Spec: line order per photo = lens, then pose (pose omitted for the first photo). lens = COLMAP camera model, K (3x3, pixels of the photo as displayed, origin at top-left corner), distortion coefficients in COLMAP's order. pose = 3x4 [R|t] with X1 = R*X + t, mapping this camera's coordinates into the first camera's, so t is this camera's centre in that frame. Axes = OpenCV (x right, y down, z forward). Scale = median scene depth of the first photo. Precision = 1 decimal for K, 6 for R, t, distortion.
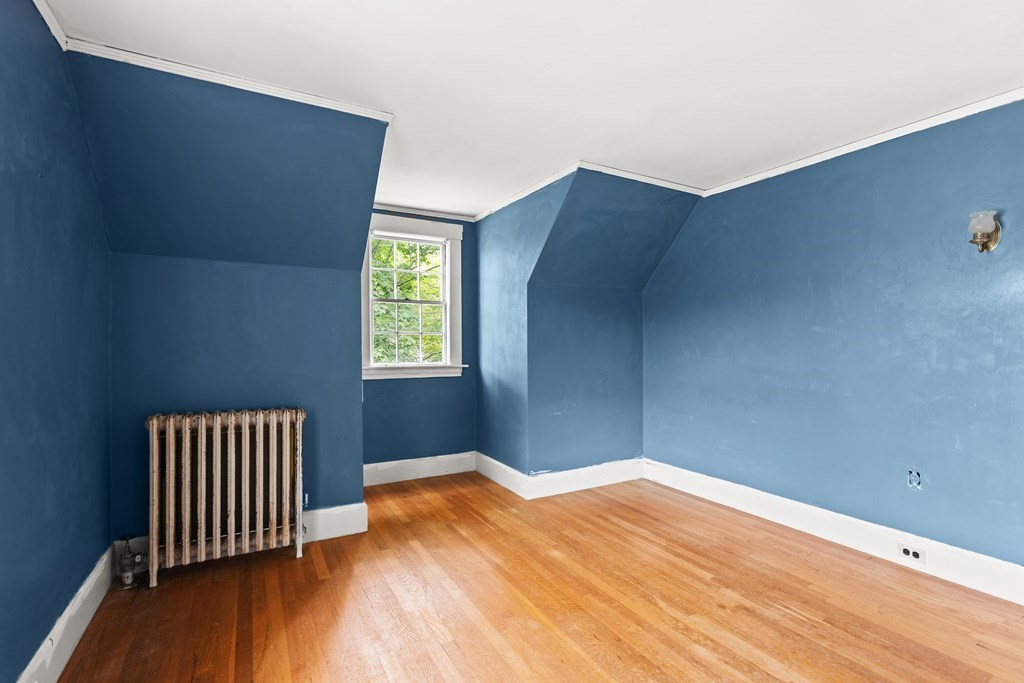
lens RADIAL K [[471.4, 0, 508.4], [0, 471.4, 345.6], [0, 0, 1]] dist [-0.009601, 0.001110]
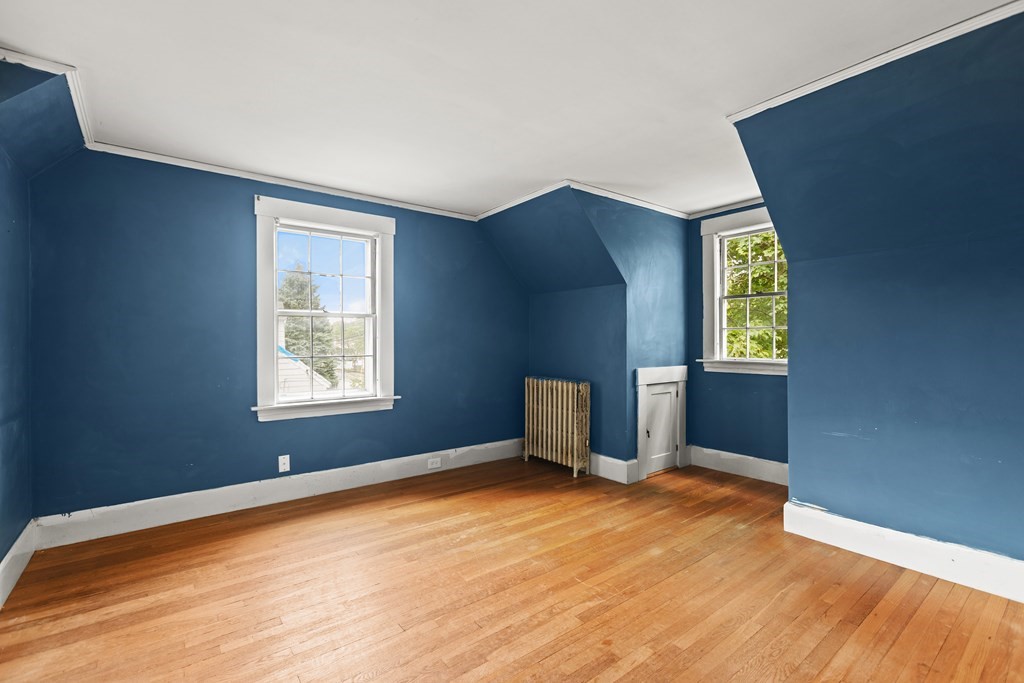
lens RADIAL K [[458.6, 0, 509.2], [0, 458.6, 342.1], [0, 0, 1]] dist [-0.006007, 0.000621]
pose [[0.145219, 0.003225, -0.989394, 0.932288], [0.001335, 0.999993, 0.003455, -0.001760], [0.989399, -0.001822, 0.145214, 0.515319]]
